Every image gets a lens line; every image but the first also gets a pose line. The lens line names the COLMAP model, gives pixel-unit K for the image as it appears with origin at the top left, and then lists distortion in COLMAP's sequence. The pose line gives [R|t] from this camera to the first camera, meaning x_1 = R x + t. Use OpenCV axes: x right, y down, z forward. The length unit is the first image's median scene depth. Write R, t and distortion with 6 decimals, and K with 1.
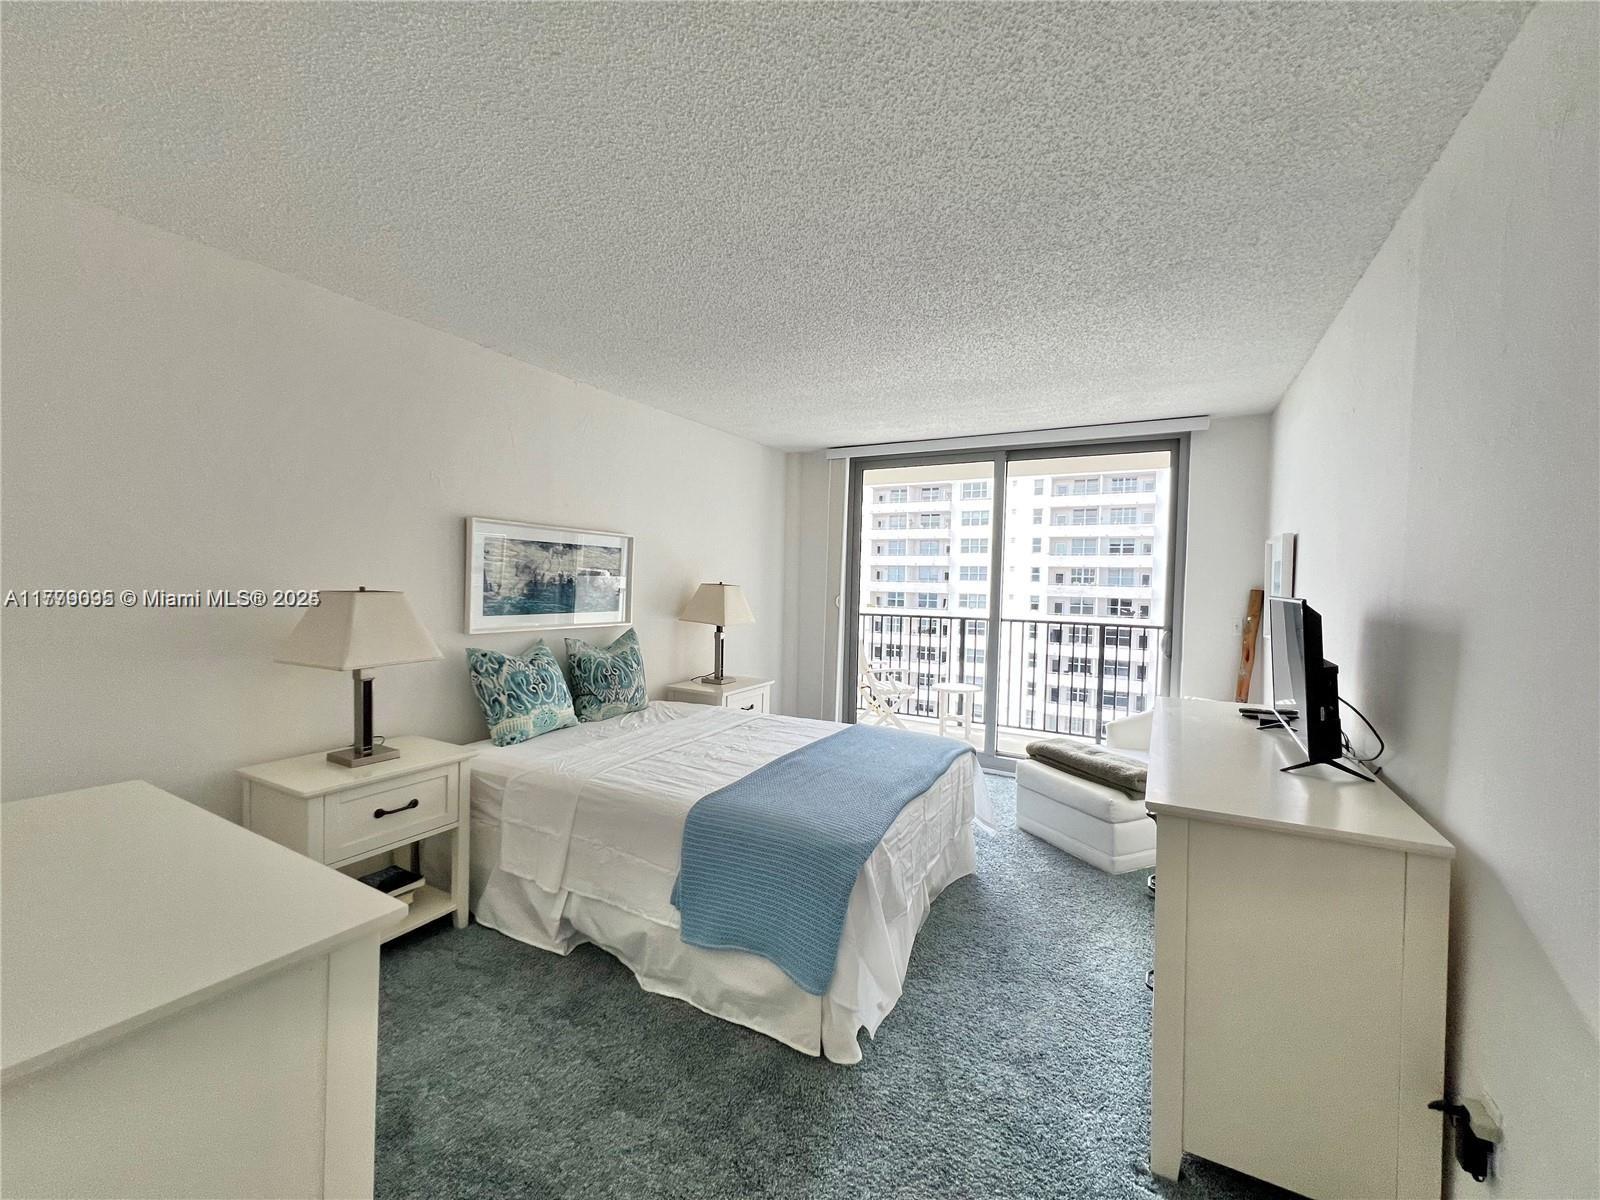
lens RADIAL K [[639.7, 0, 796.5], [0, 639.7, 602.2], [0, 0, 1]] dist [-0.000808, 0.000185]
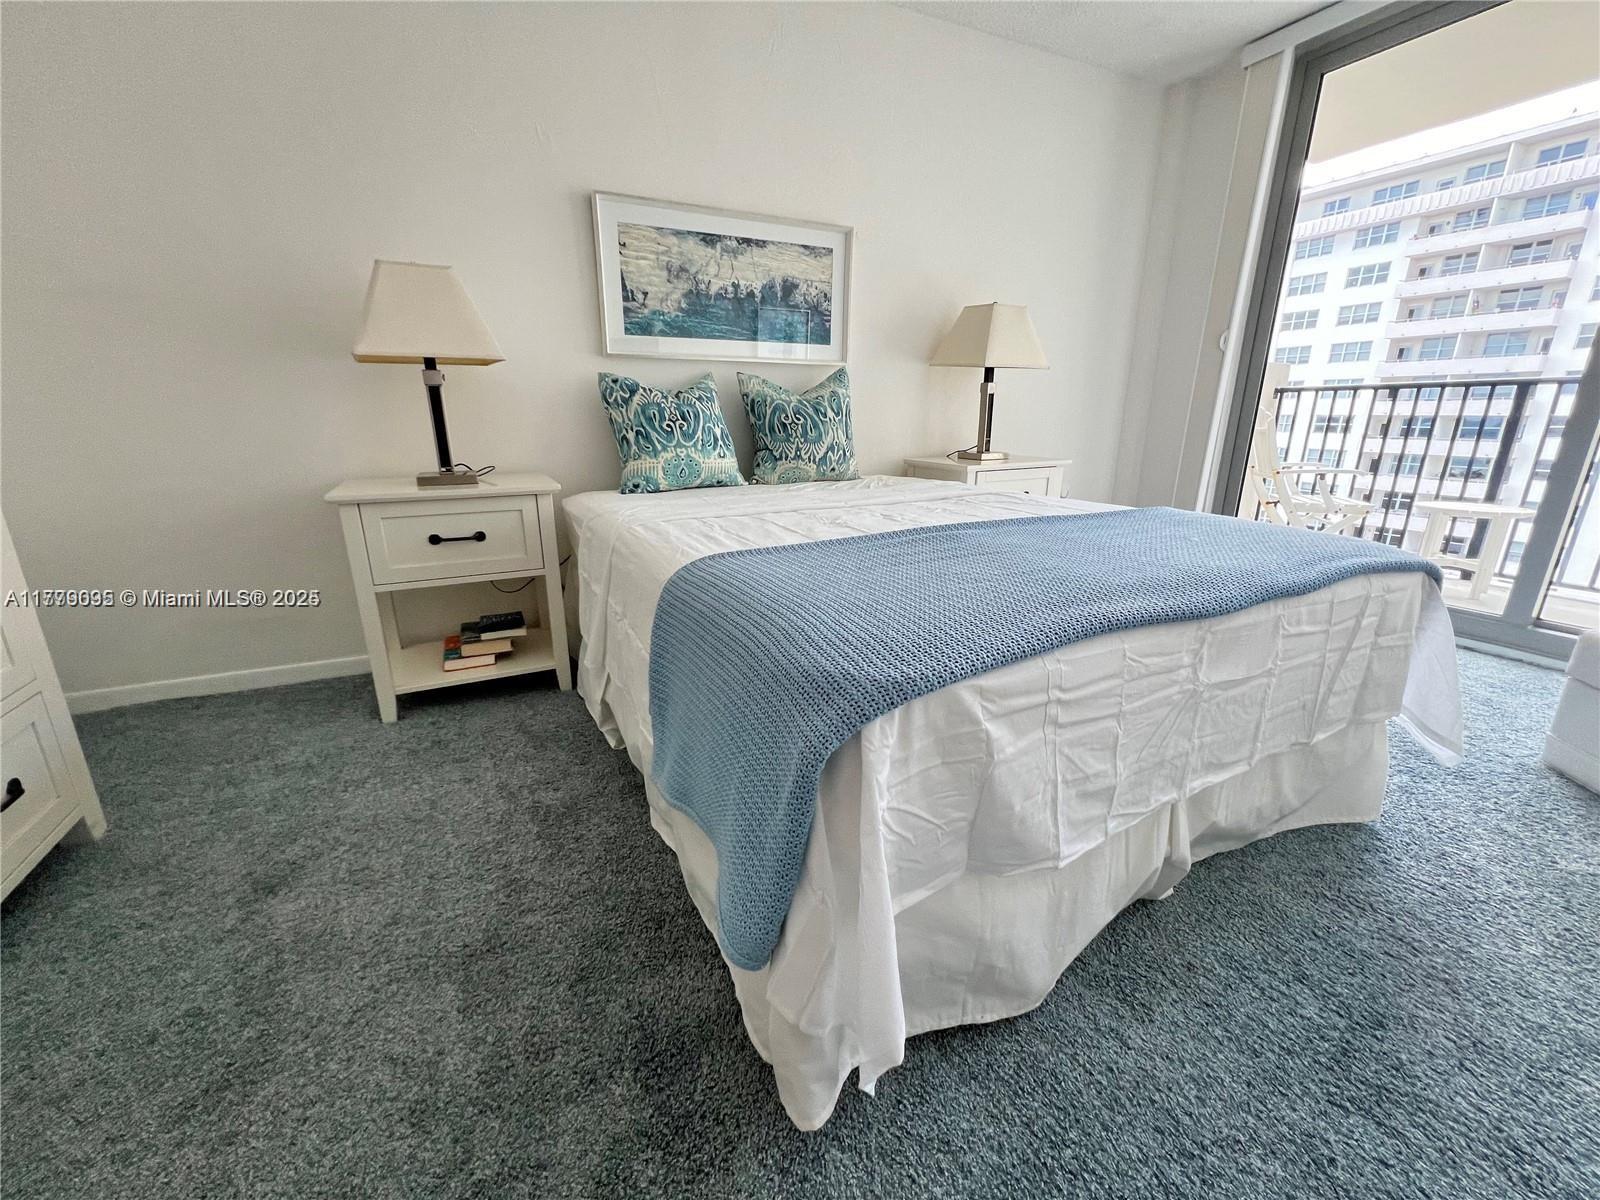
lens RADIAL K [[639.7, 0, 796.5], [0, 639.7, 602.2], [0, 0, 1]] dist [-0.000808, 0.000185]
pose [[0.824070, 0.138055, -0.549409, 0.163373], [0.003087, 0.968741, 0.248055, 0.144180], [0.566480, -0.206110, 0.797884, 0.411379]]
